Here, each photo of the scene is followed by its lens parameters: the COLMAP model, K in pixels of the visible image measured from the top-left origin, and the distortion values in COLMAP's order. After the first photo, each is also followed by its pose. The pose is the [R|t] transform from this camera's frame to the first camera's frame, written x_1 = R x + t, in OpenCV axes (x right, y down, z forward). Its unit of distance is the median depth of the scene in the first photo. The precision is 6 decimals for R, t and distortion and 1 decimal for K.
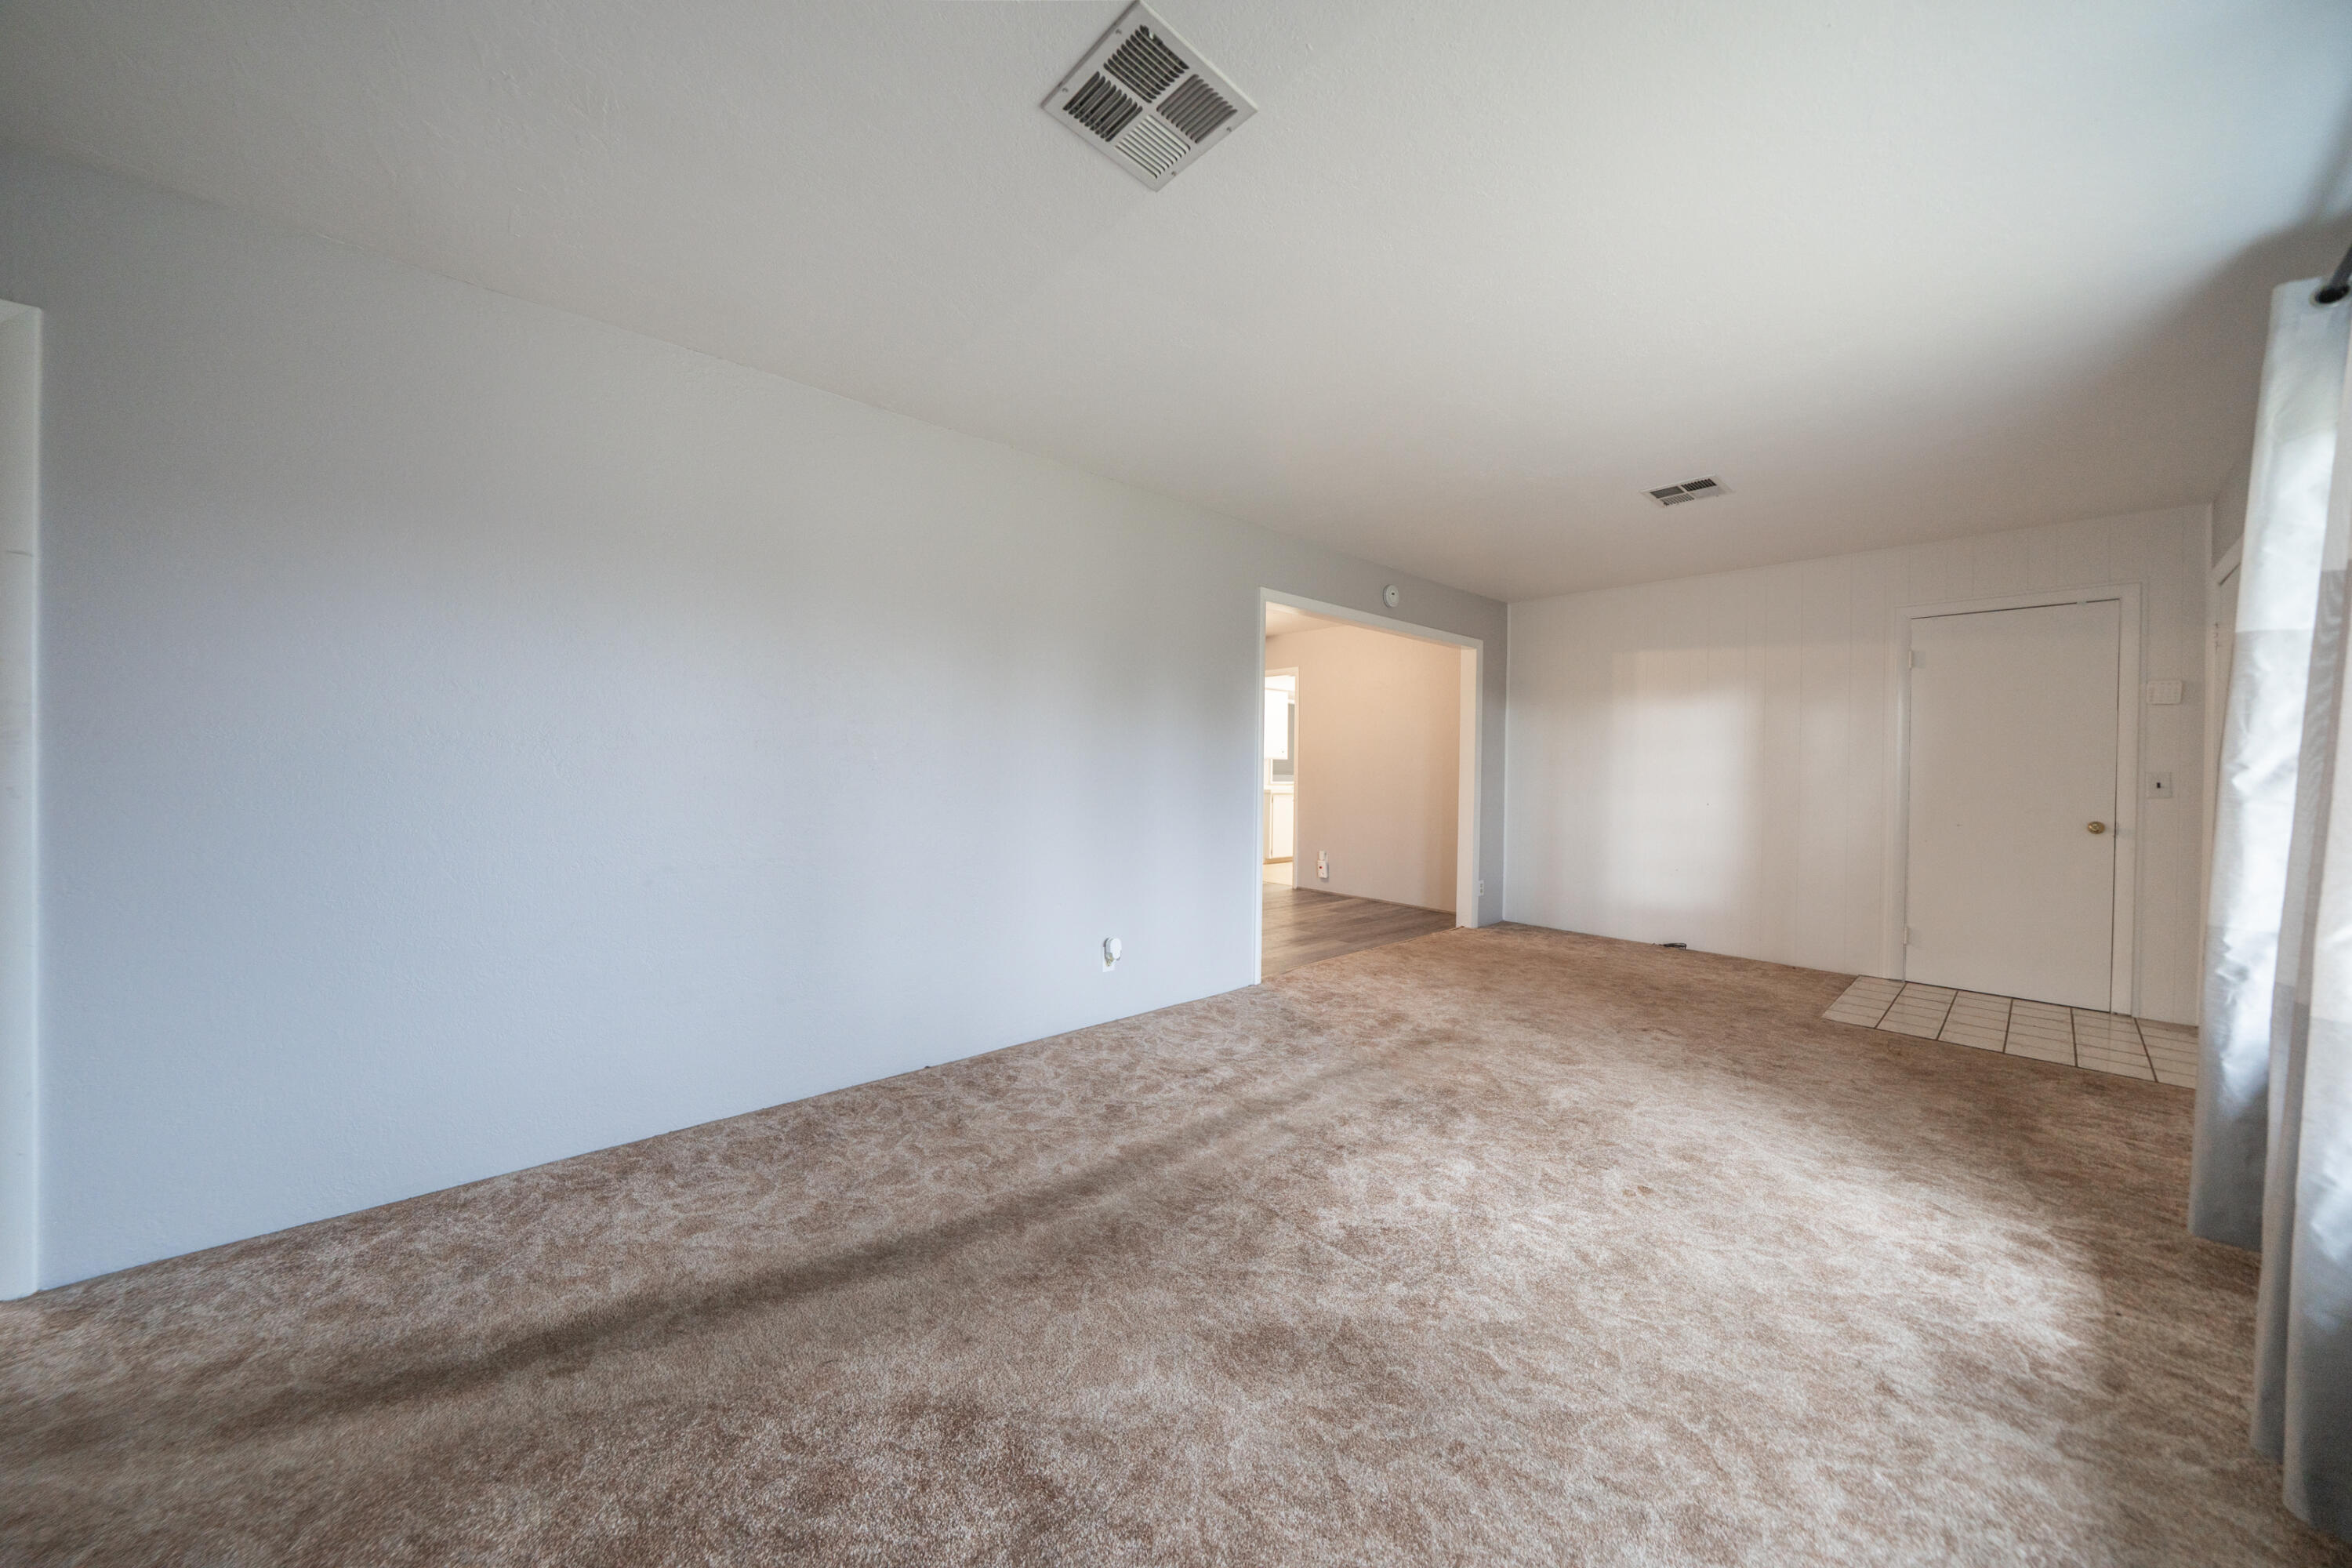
lens RADIAL K [[826.8, 0, 1165.6], [0, 826.8, 777.1], [0, 0, 1]] dist [-0.009501, -0.000071]
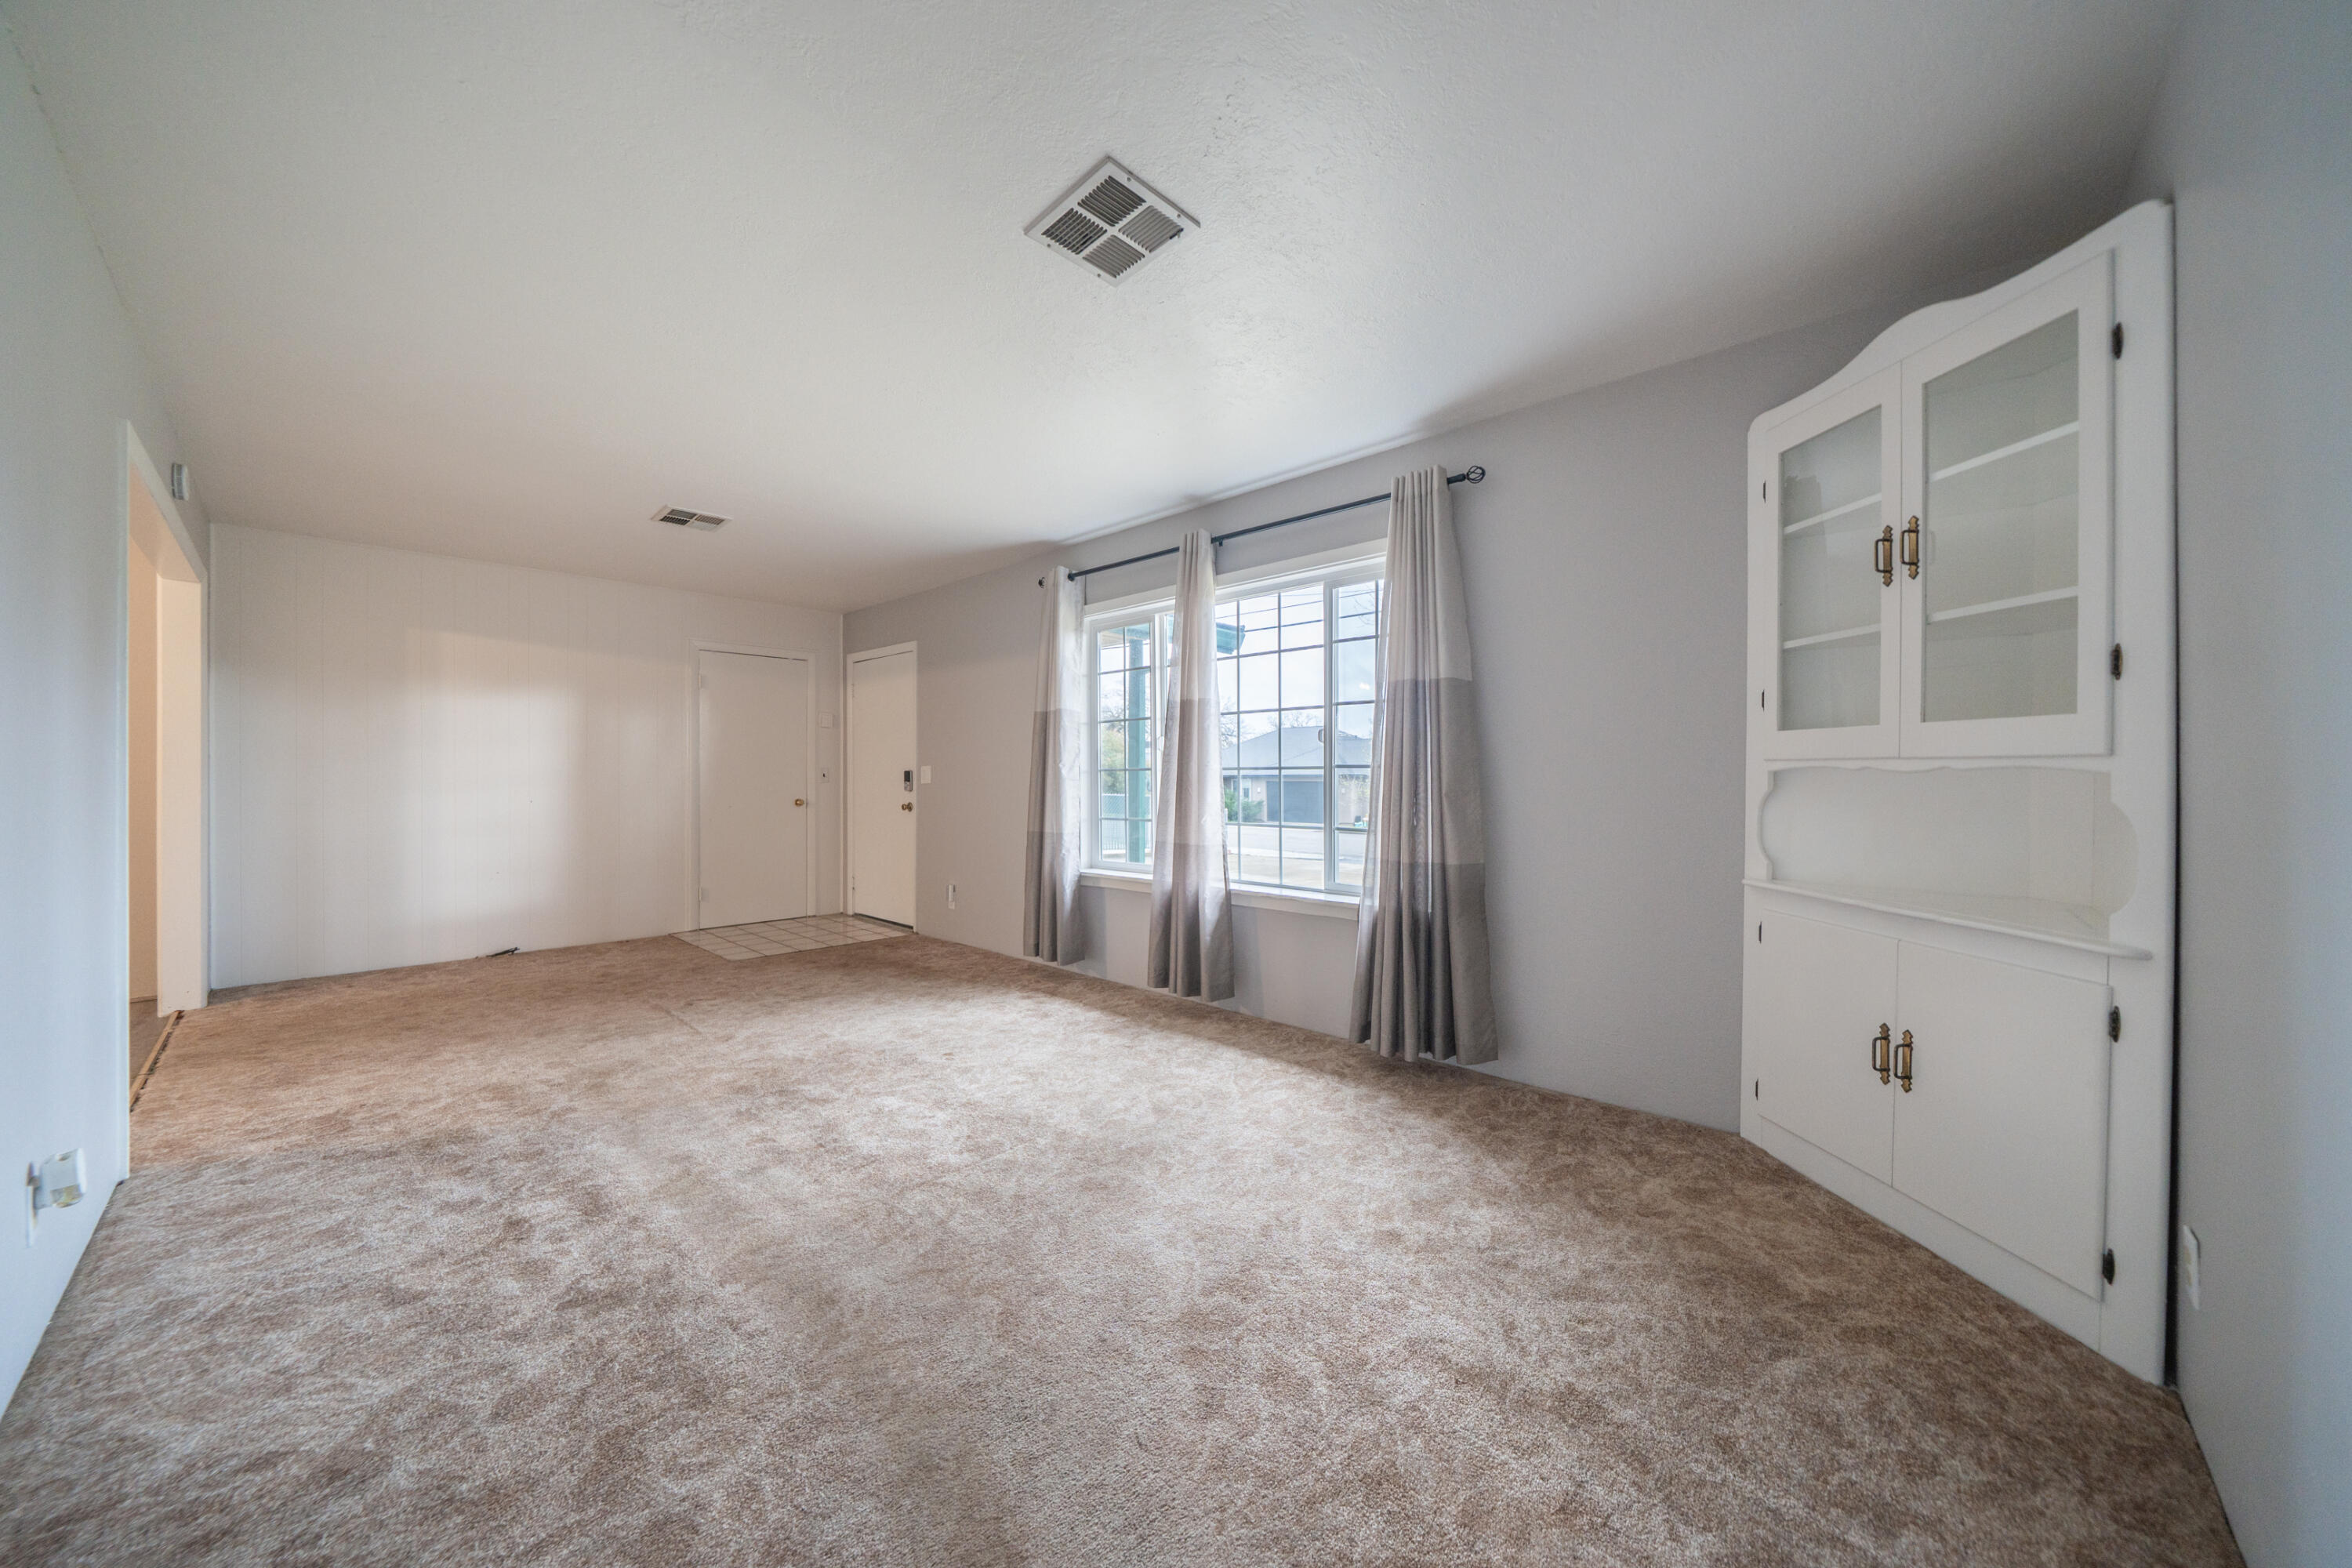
lens RADIAL K [[817.5, 0, 1182.2], [0, 817.5, 780.3], [0, 0, 1]] dist [-0.005711, -0.000009]
pose [[-0.106394, -0.018884, 0.994145, -0.643289], [0.010292, 0.999745, 0.020092, -0.006892], [-0.994271, 0.012370, -0.106172, 0.528629]]
